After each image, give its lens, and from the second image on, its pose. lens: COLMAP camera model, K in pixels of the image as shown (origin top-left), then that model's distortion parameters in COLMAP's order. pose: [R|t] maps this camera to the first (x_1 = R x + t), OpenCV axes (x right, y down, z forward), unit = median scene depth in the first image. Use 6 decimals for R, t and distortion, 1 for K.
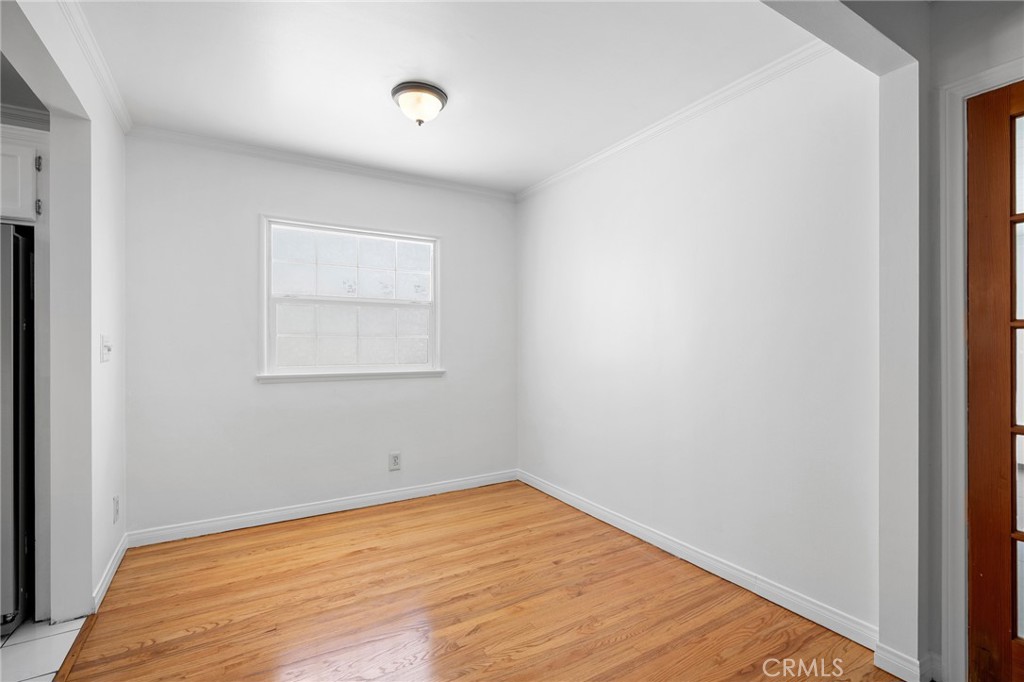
lens RADIAL K [[465.6, 0, 506.2], [0, 465.6, 342.6], [0, 0, 1]] dist [-0.000713, -0.001250]
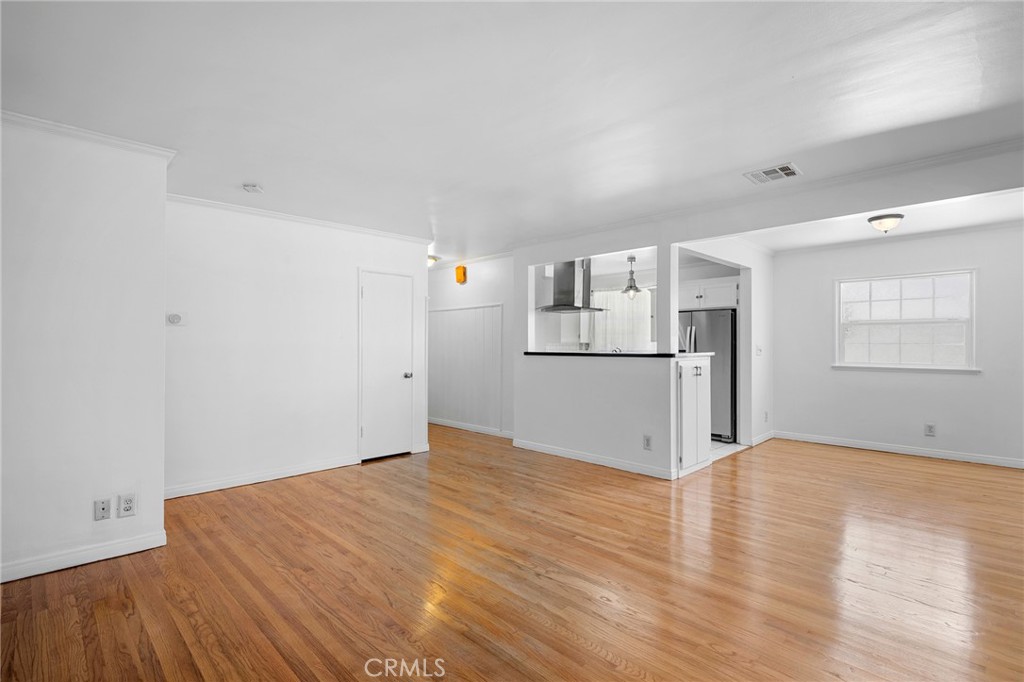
lens RADIAL K [[465.6, 0, 513.8], [0, 465.6, 344.4], [0, 0, 1]] dist [-0.000713, -0.001250]
pose [[0.233078, -0.000929, -0.972458, 1.311445], [-0.000639, 0.999999, -0.001109, -0.014895], [0.972458, 0.000879, 0.233077, -0.911938]]
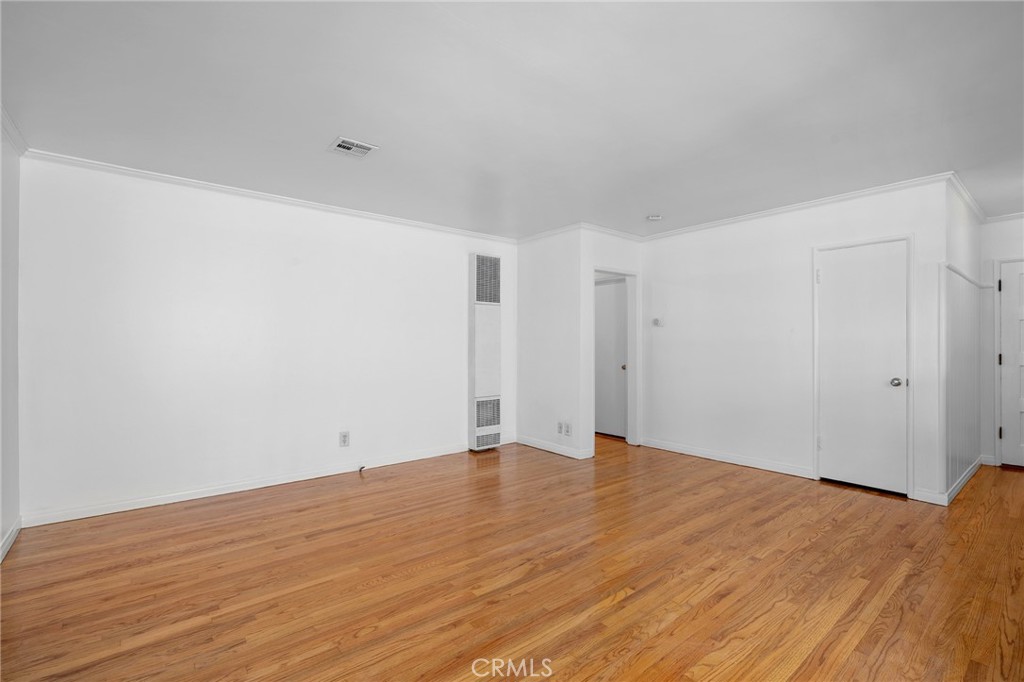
lens RADIAL K [[465.6, 0, 513.4], [0, 465.6, 338.0], [0, 0, 1]] dist [-0.000713, -0.001250]
pose [[-0.986024, -0.003657, -0.166564, 0.489323], [-0.002241, 0.999960, -0.008688, 0.006902], [0.166589, -0.008193, -0.985992, 0.483139]]
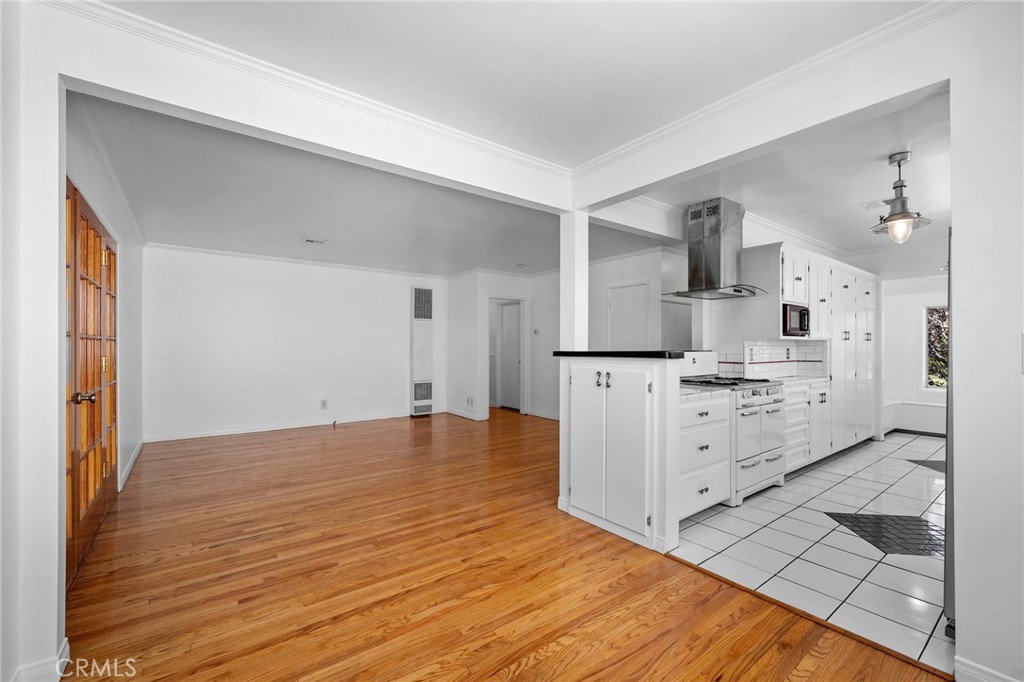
lens RADIAL K [[427.6, 0, 510.0], [0, 427.6, 344.3], [0, 0, 1]] dist [0.000523, -0.000432]
pose [[-0.992226, -0.004042, -0.124387, -0.015304], [-0.004126, 0.999991, 0.000417, -0.000561], [0.124384, 0.000927, -0.992234, 1.462209]]
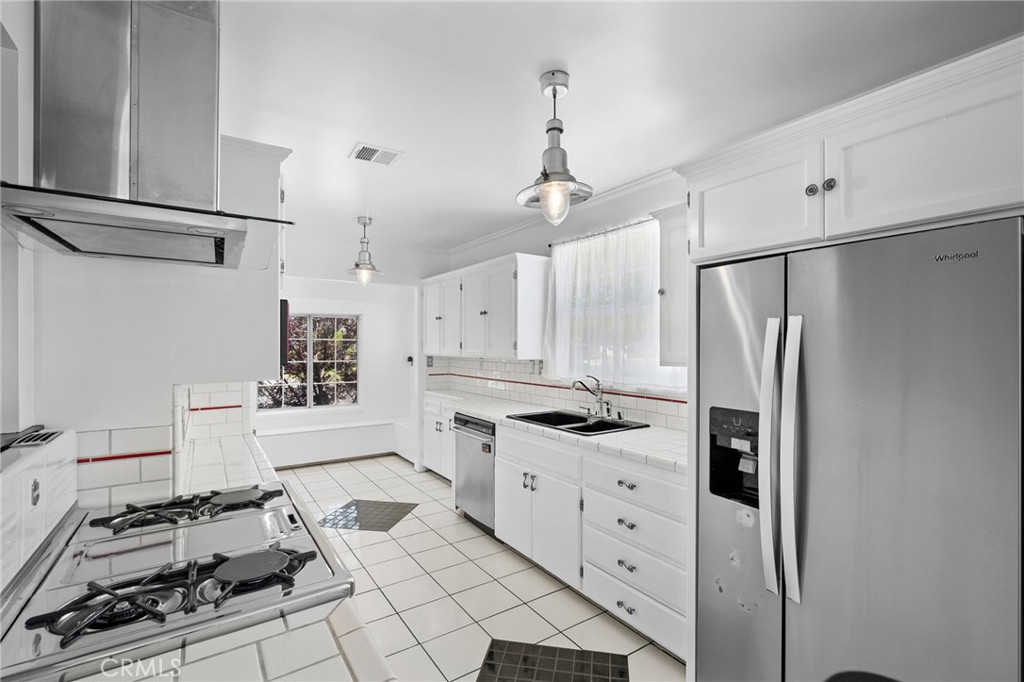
lens RADIAL K [[465.6, 0, 513.6], [0, 465.6, 344.7], [0, 0, 1]] dist [-0.000713, -0.001250]
pose [[0.062800, -0.001185, -0.998025, -0.468753], [-0.005093, 0.999986, -0.001507, -0.081173], [0.998013, 0.005178, 0.062793, 0.314783]]
